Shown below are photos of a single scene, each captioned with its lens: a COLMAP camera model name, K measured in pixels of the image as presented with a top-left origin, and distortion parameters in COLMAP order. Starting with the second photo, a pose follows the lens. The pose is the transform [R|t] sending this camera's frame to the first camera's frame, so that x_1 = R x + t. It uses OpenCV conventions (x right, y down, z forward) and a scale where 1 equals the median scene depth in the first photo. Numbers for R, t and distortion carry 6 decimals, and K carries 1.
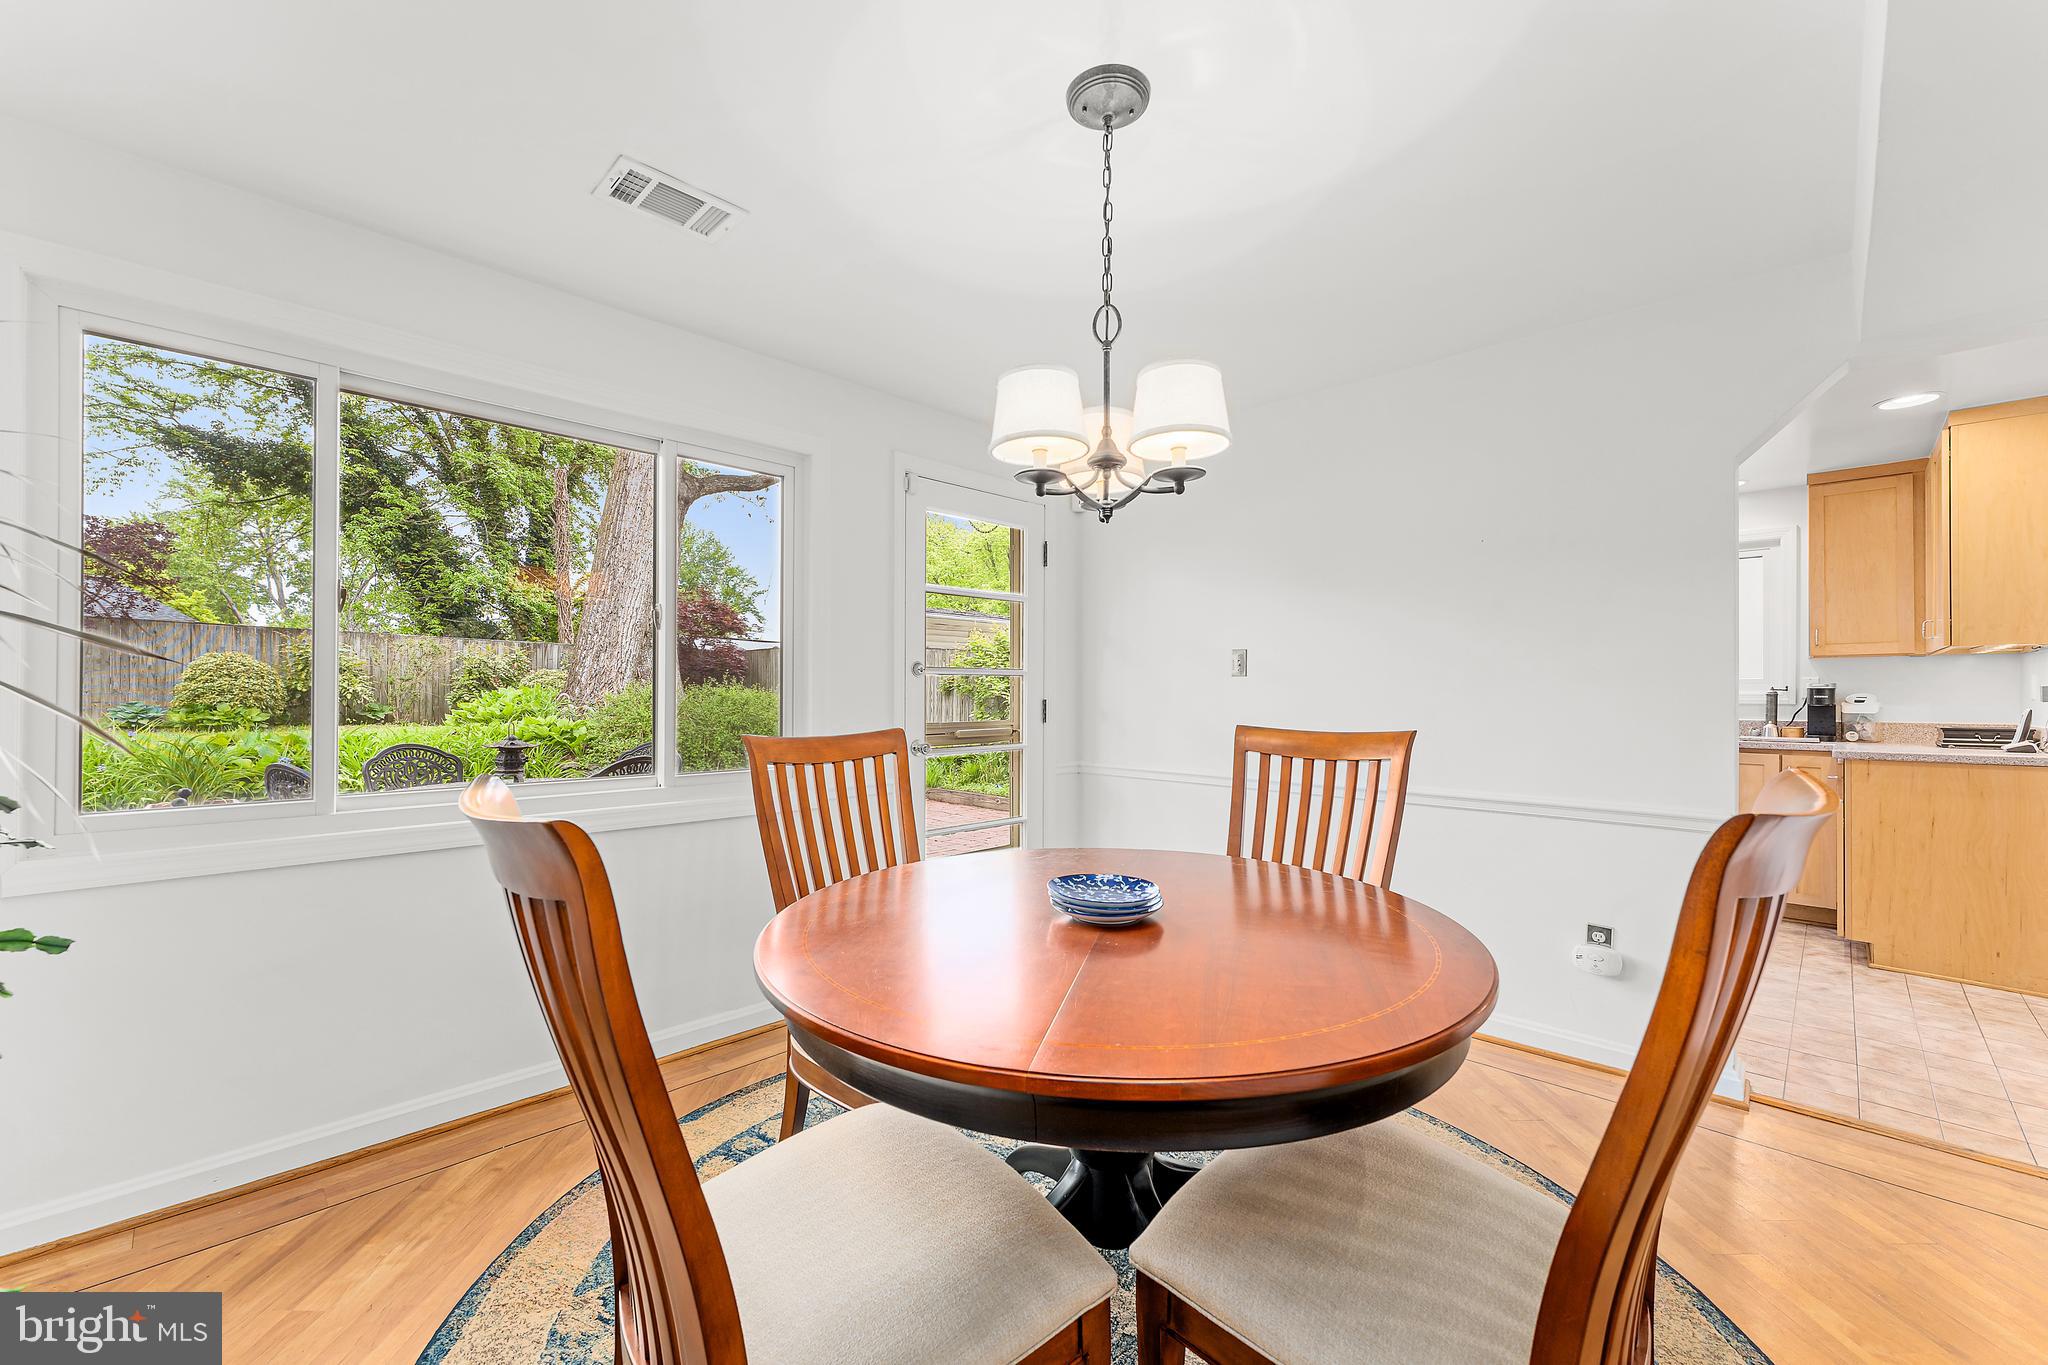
lens RADIAL K [[828.0, 0, 1006.3], [0, 828.0, 690.5], [0, 0, 1]] dist [0.001016, -0.000058]
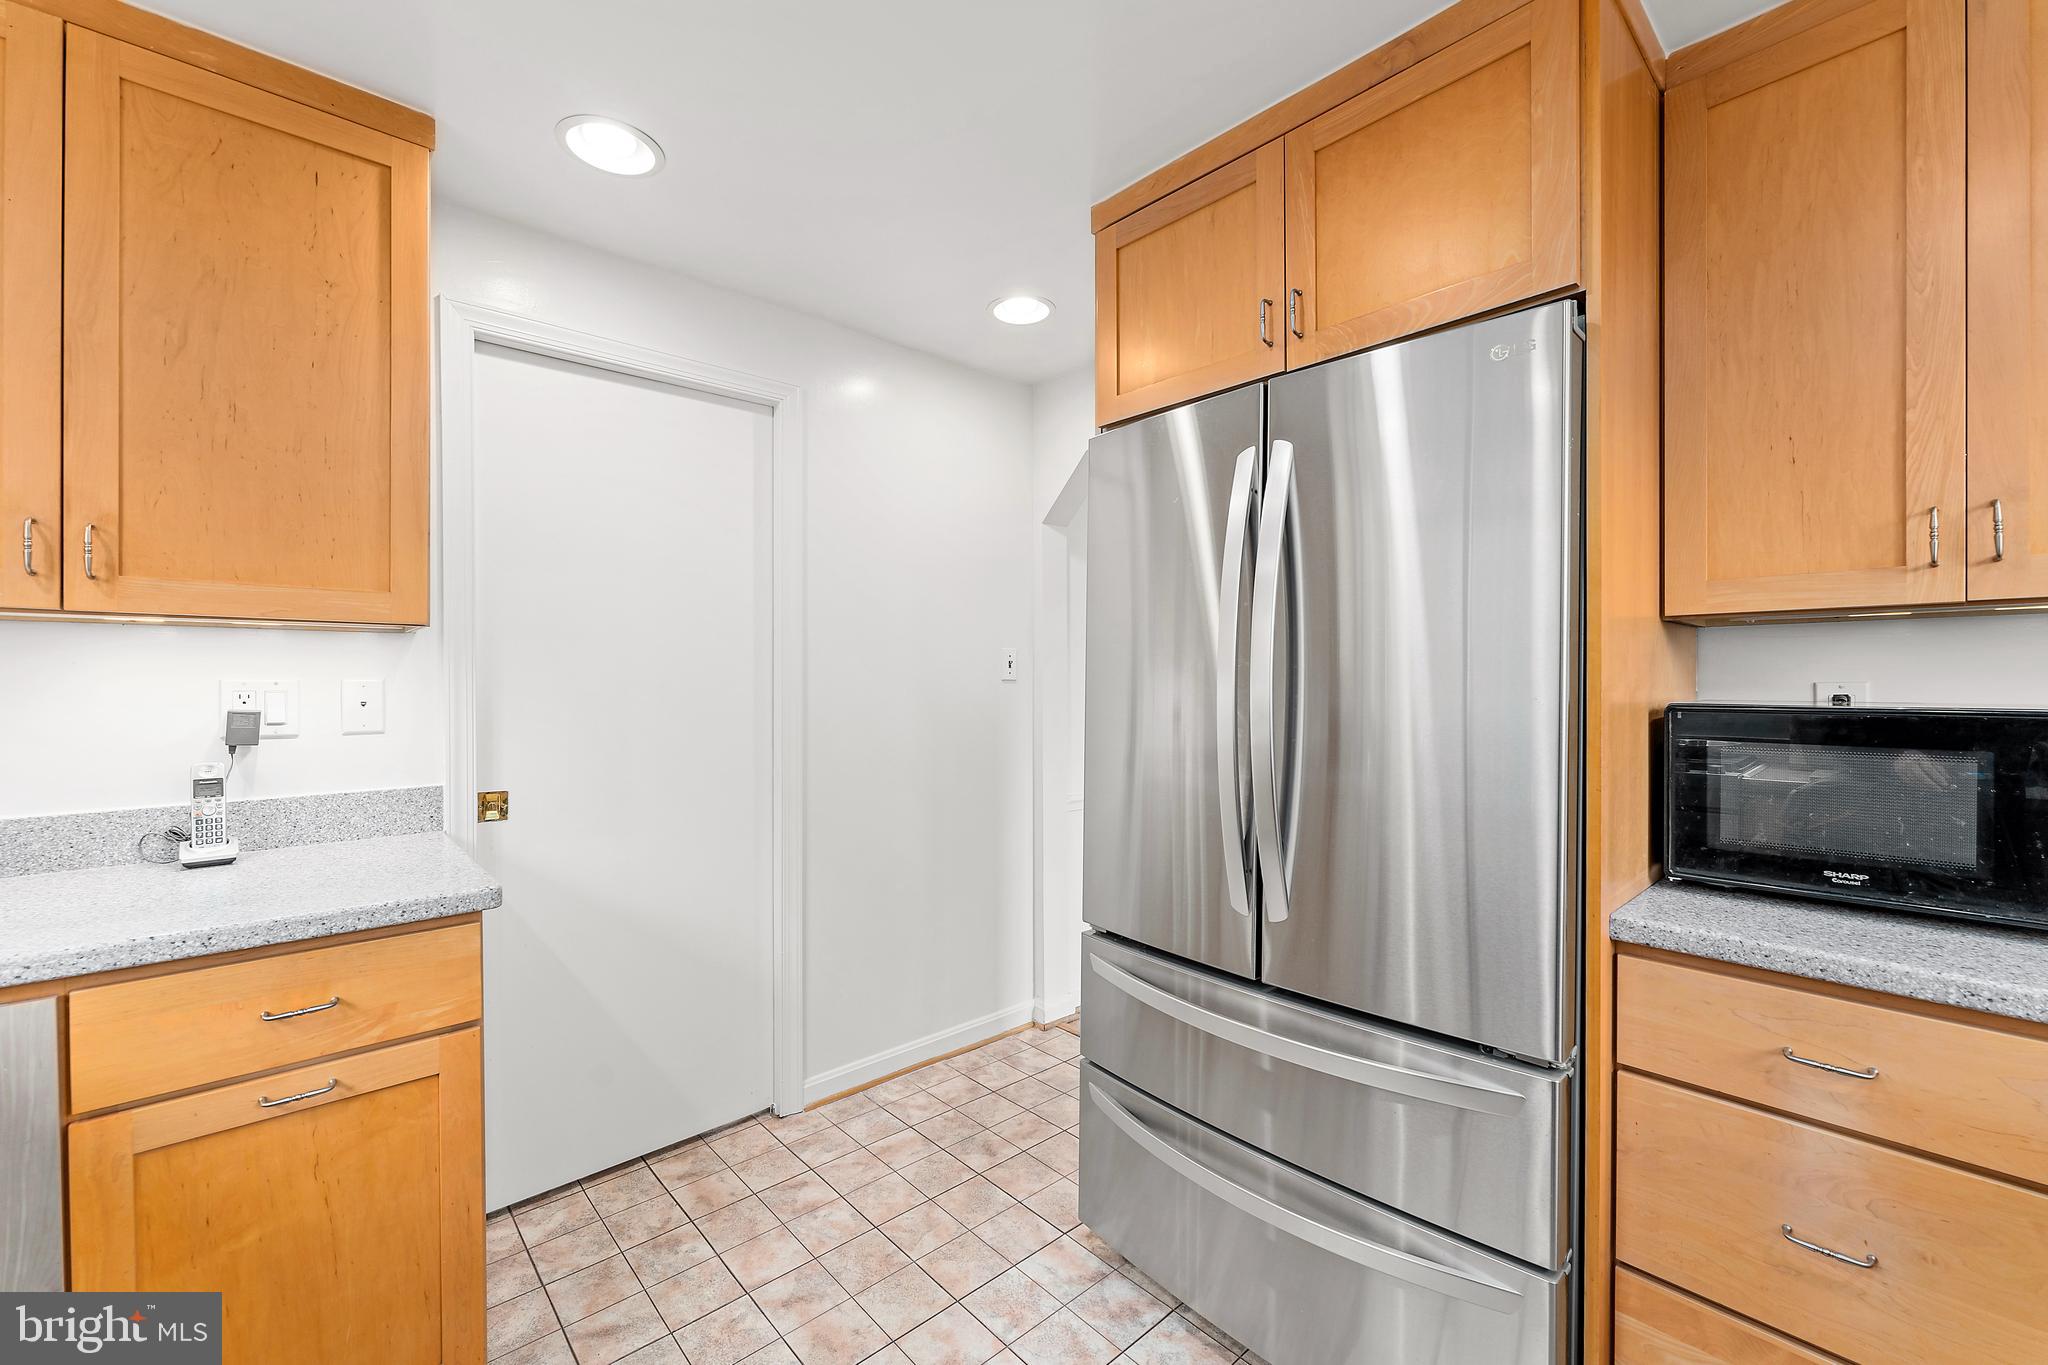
lens RADIAL K [[828.0, 0, 1020.7], [0, 828.0, 679.6], [0, 0, 1]] dist [0.001016, -0.000058]
pose [[-0.998528, -0.004314, 0.054061, 0.594079], [-0.004476, 0.999986, -0.002887, -0.018339], [-0.054048, -0.003124, -0.998533, 1.095142]]
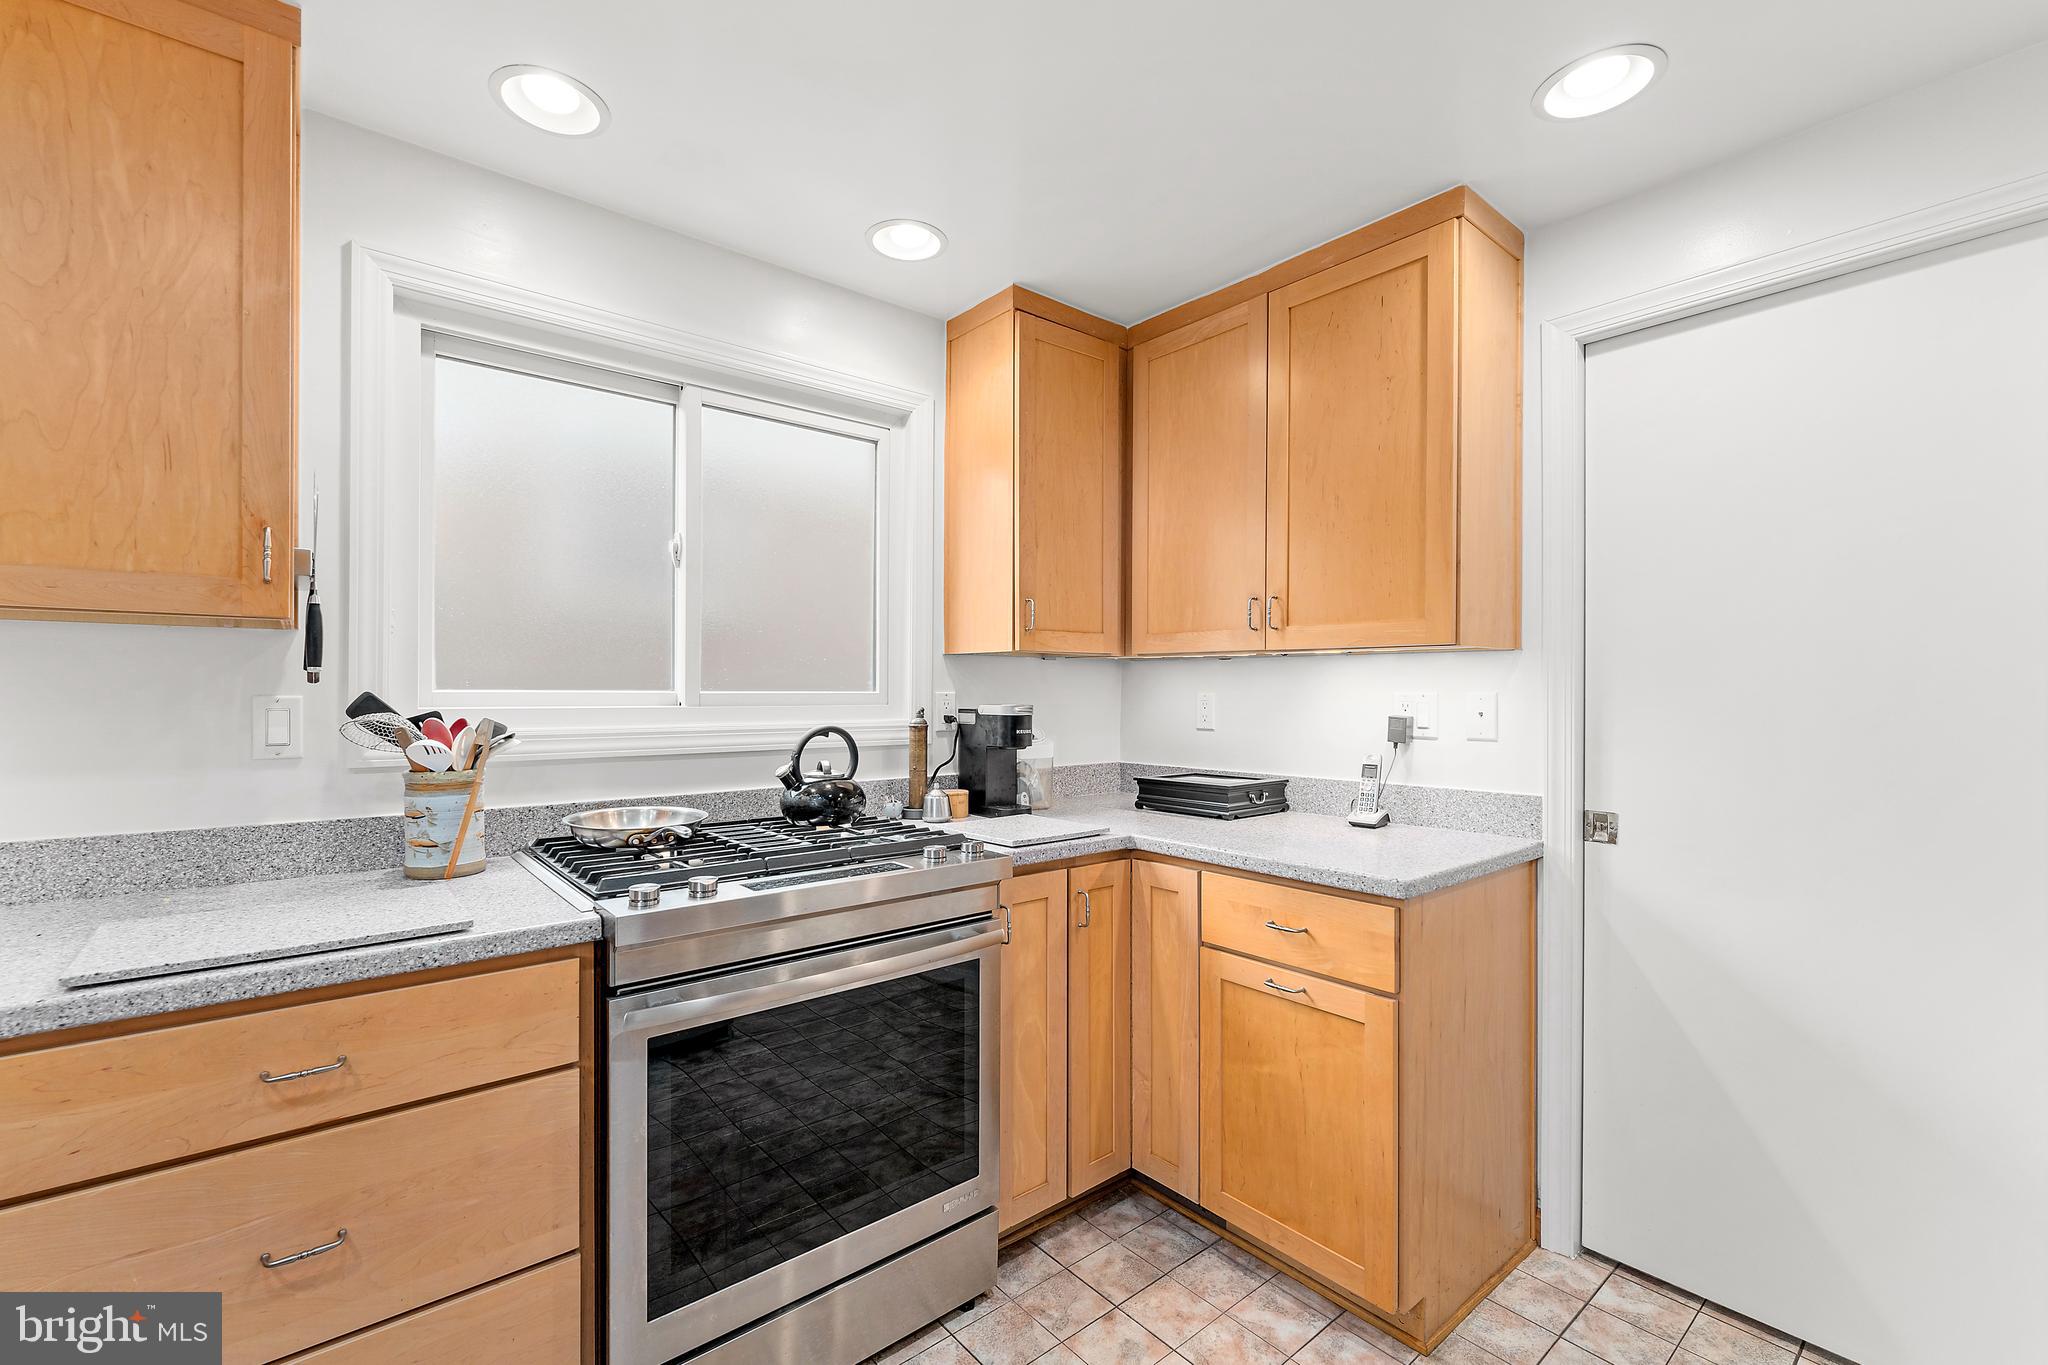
lens RADIAL K [[875.6, 0, 1018.2], [0, 875.6, 690.1], [0, 0, 1]] dist [0.001350, -0.000809]
pose [[0.088494, -0.005766, 0.996060, 0.434069], [-0.007417, 0.999952, 0.006447, -0.020955], [-0.996049, -0.007959, 0.088447, 0.927566]]
